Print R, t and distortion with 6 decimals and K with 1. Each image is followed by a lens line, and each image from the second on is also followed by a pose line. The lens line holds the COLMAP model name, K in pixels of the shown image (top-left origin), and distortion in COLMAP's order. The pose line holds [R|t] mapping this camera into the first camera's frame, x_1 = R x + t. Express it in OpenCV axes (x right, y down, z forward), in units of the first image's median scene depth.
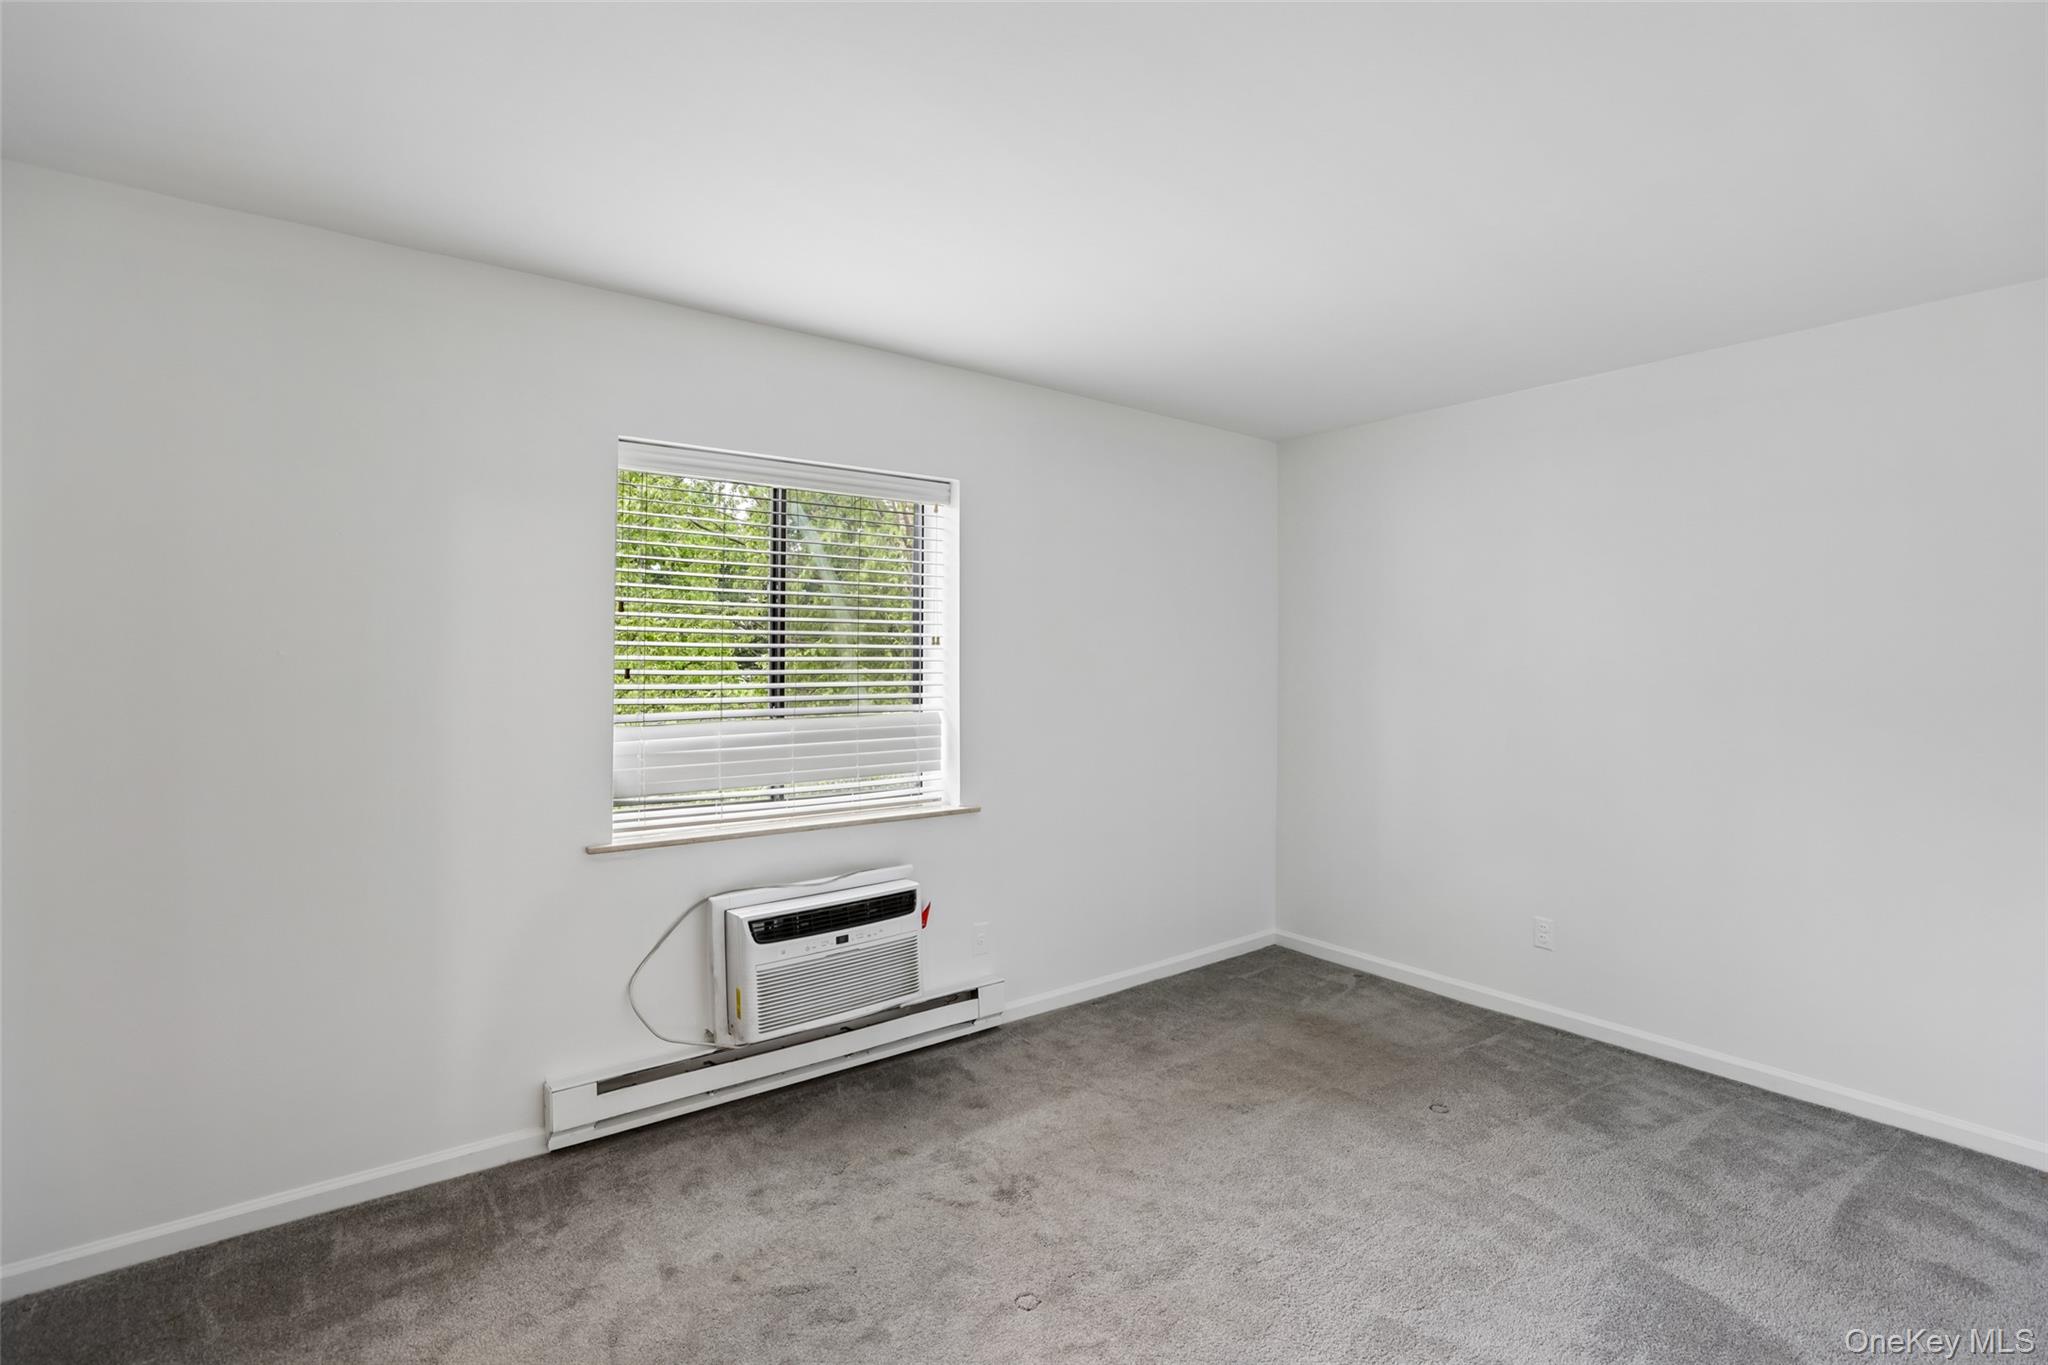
lens RADIAL K [[944.8, 0, 1028.1], [0, 944.8, 681.0], [0, 0, 1]] dist [-0.044082, 0.014328]
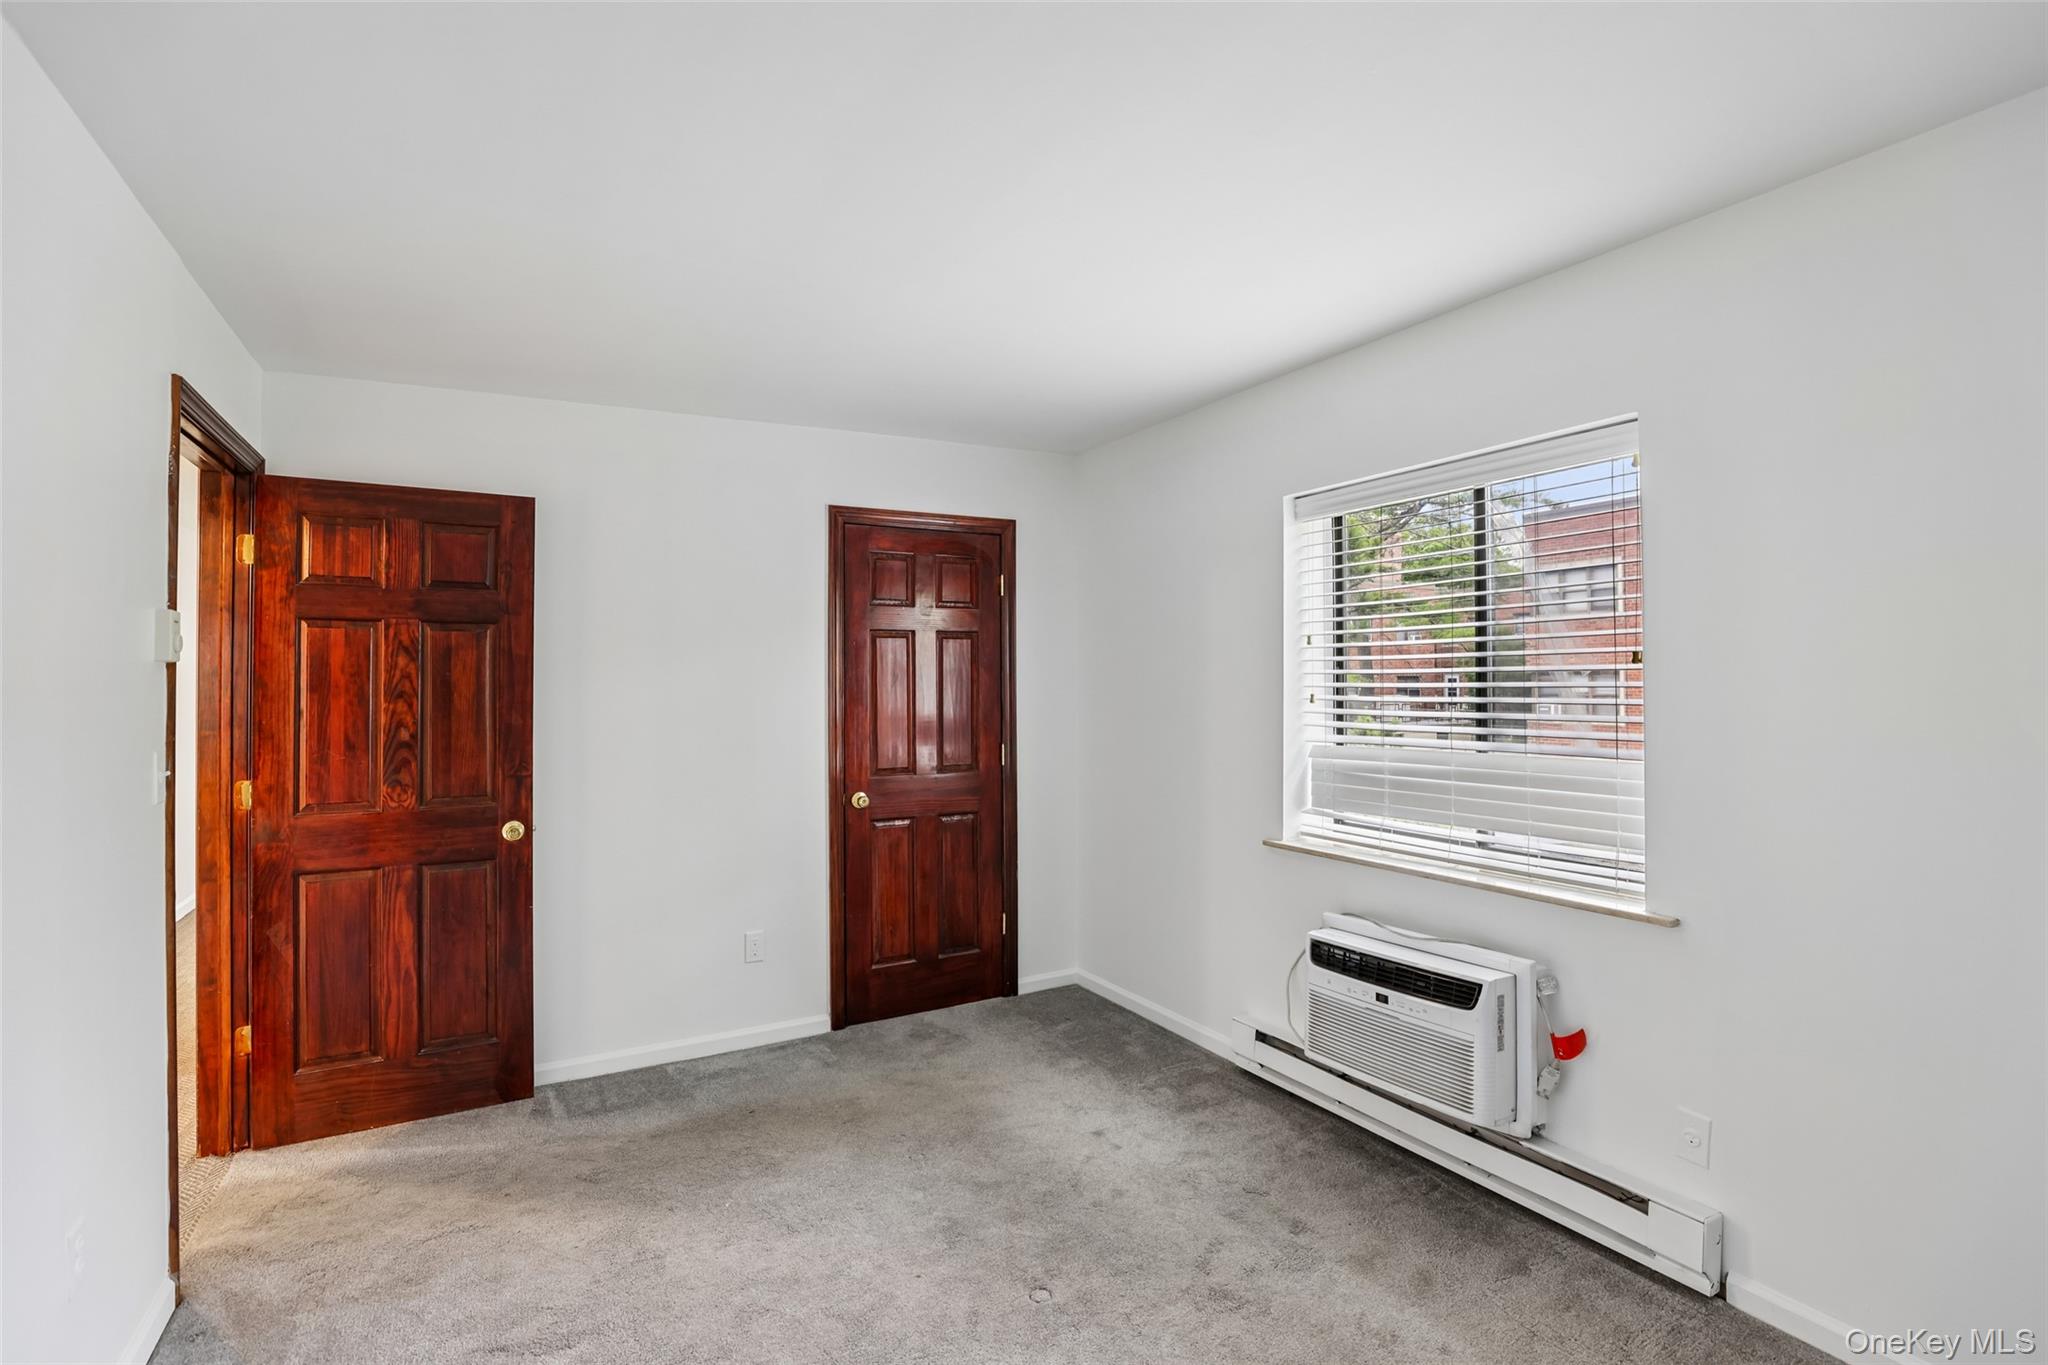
lens RADIAL K [[944.8, 0, 1028.1], [0, 944.8, 681.0], [0, 0, 1]] dist [-0.044082, 0.014328]
pose [[-0.137379, -0.004576, -0.990508, 0.736877], [-0.013997, 0.999898, -0.002678, -0.021283], [0.990420, 0.013496, -0.137429, 0.785035]]
